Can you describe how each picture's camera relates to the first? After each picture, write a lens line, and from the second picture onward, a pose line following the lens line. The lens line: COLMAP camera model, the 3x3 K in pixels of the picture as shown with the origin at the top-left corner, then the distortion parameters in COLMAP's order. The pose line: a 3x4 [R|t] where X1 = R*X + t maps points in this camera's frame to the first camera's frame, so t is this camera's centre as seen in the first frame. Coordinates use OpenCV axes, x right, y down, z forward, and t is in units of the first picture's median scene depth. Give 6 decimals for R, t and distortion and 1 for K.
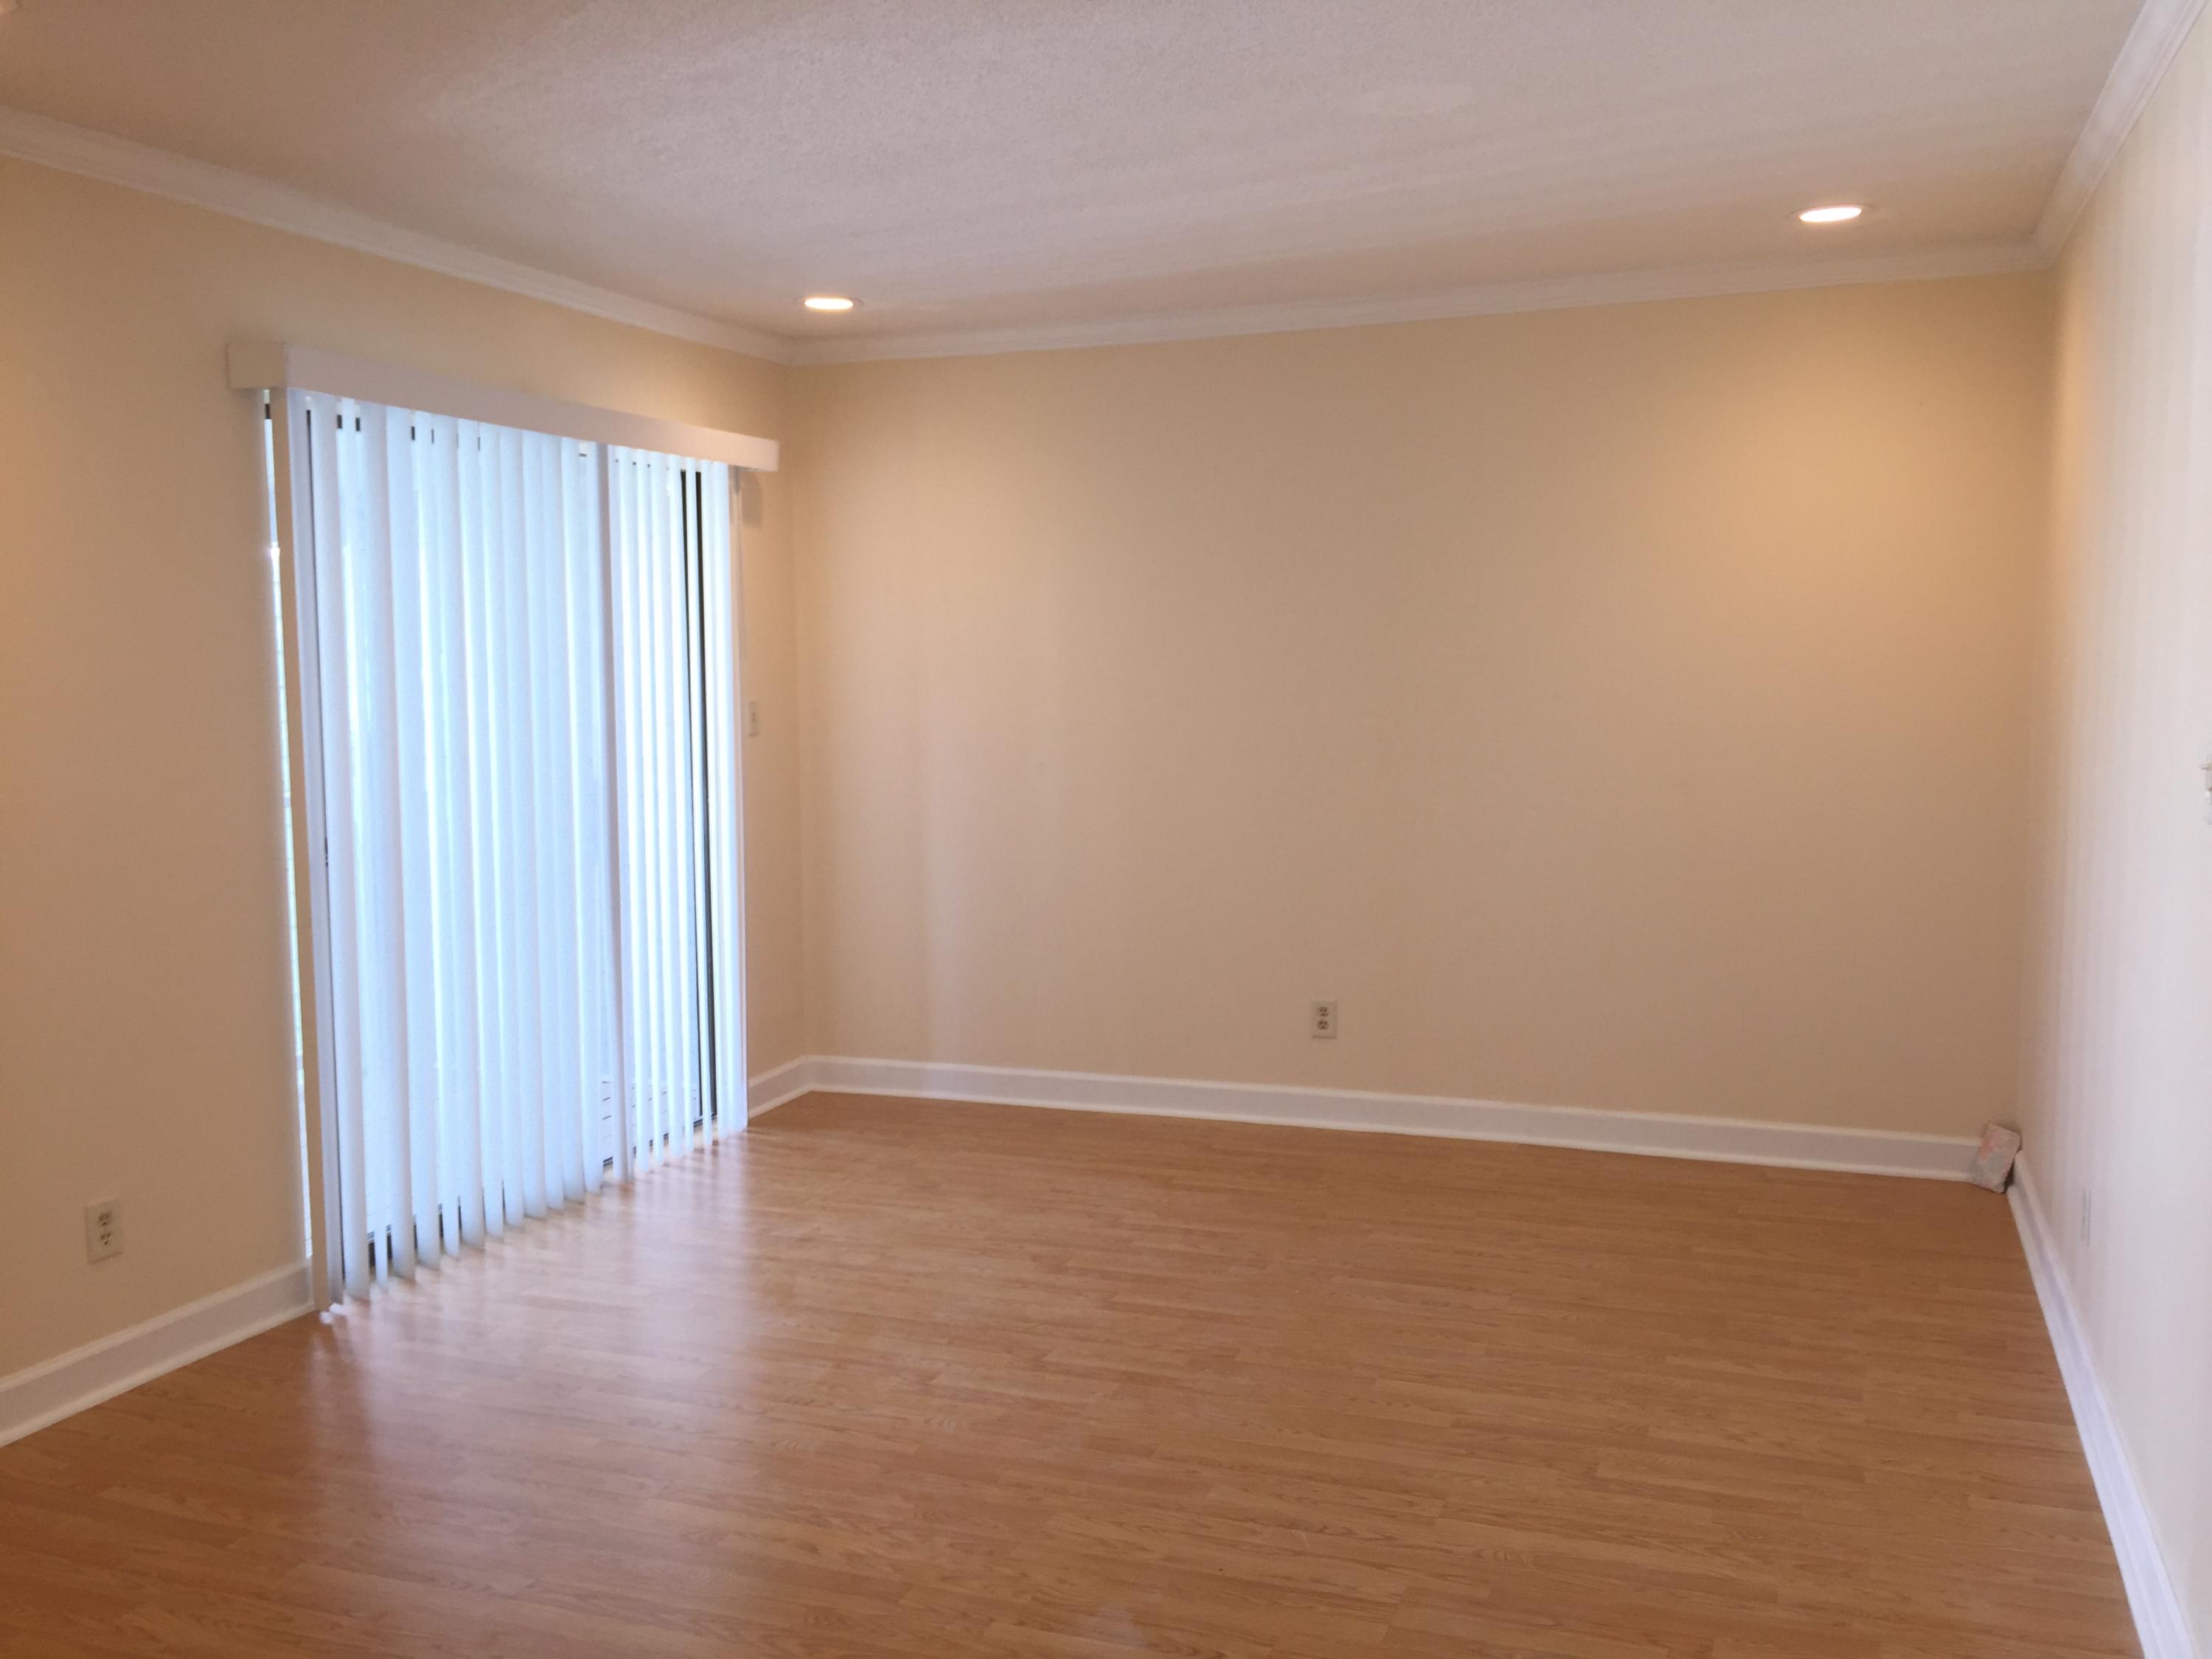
lens RADIAL K [[1928.4, 0, 1091.3], [0, 1928.4, 820.5], [0, 0, 1]] dist [0.084454, -0.110079]
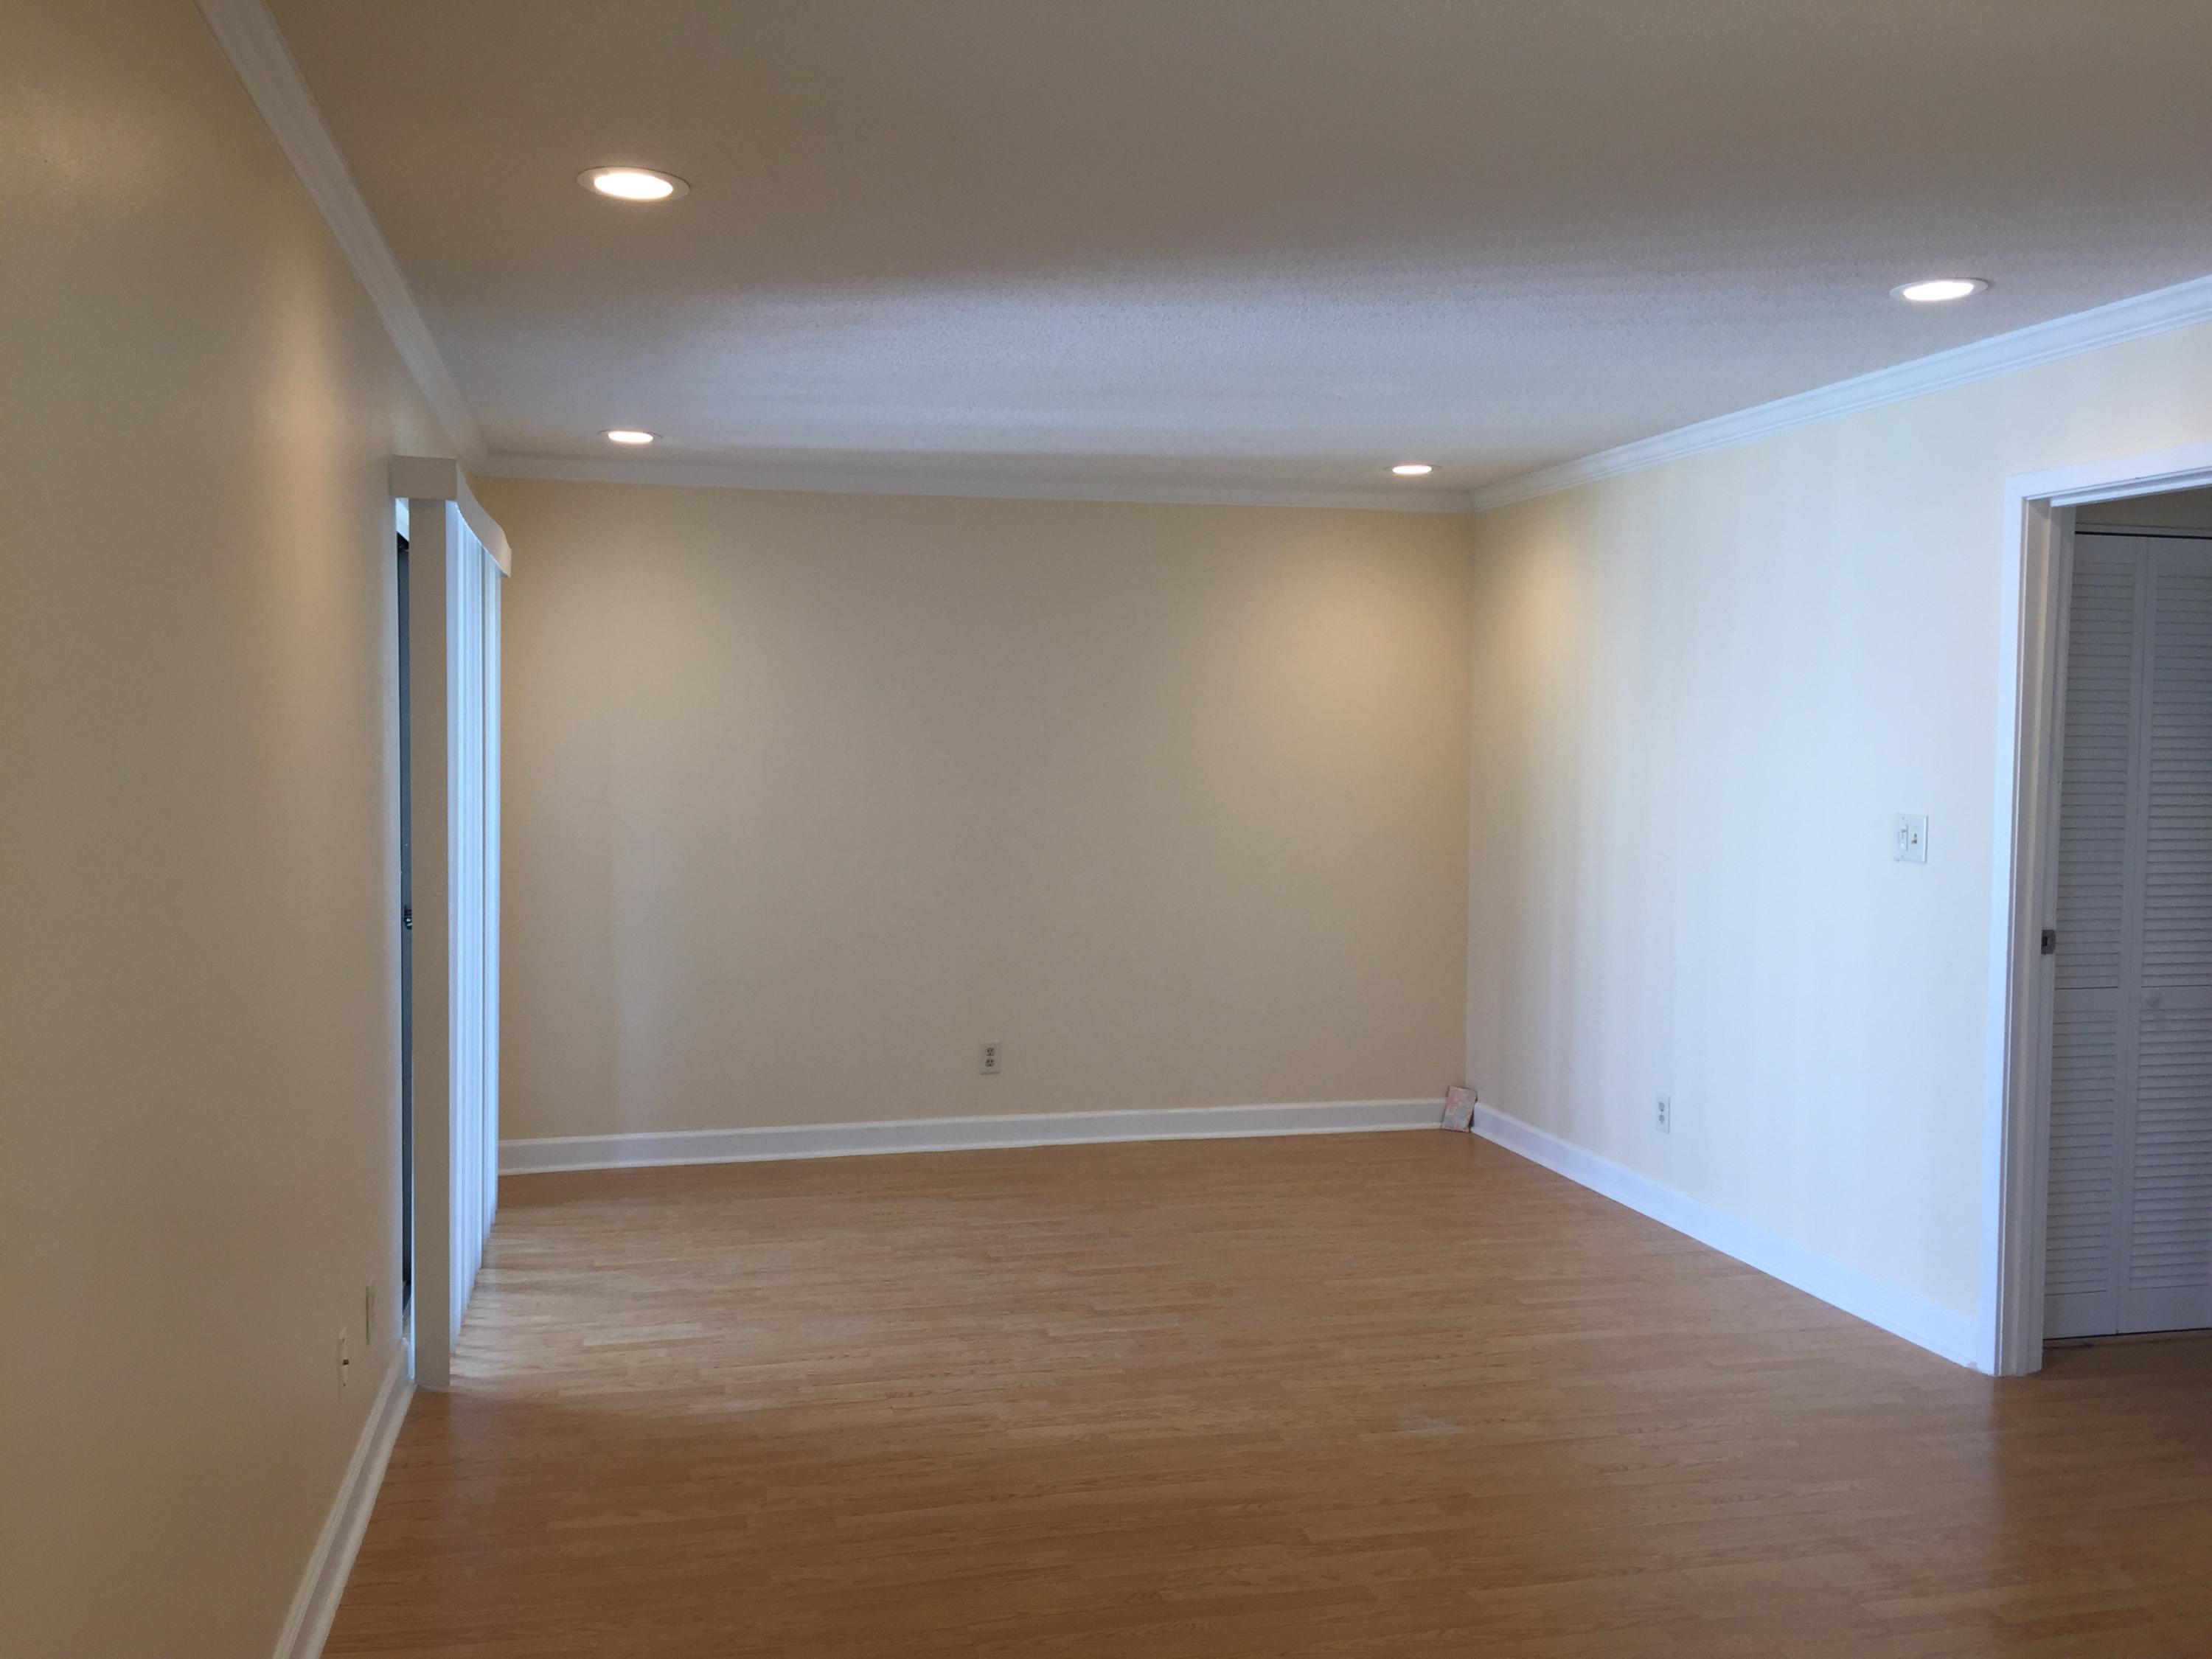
lens RADIAL K [[1928.4, 0, 1114.4], [0, 1928.4, 834.8], [0, 0, 1]] dist [0.084454, -0.110079]
pose [[0.820943, -0.009374, 0.570933, -0.644811], [0.034244, 0.998874, -0.032839, 0.006345], [-0.569983, 0.046510, 0.820339, -0.060103]]
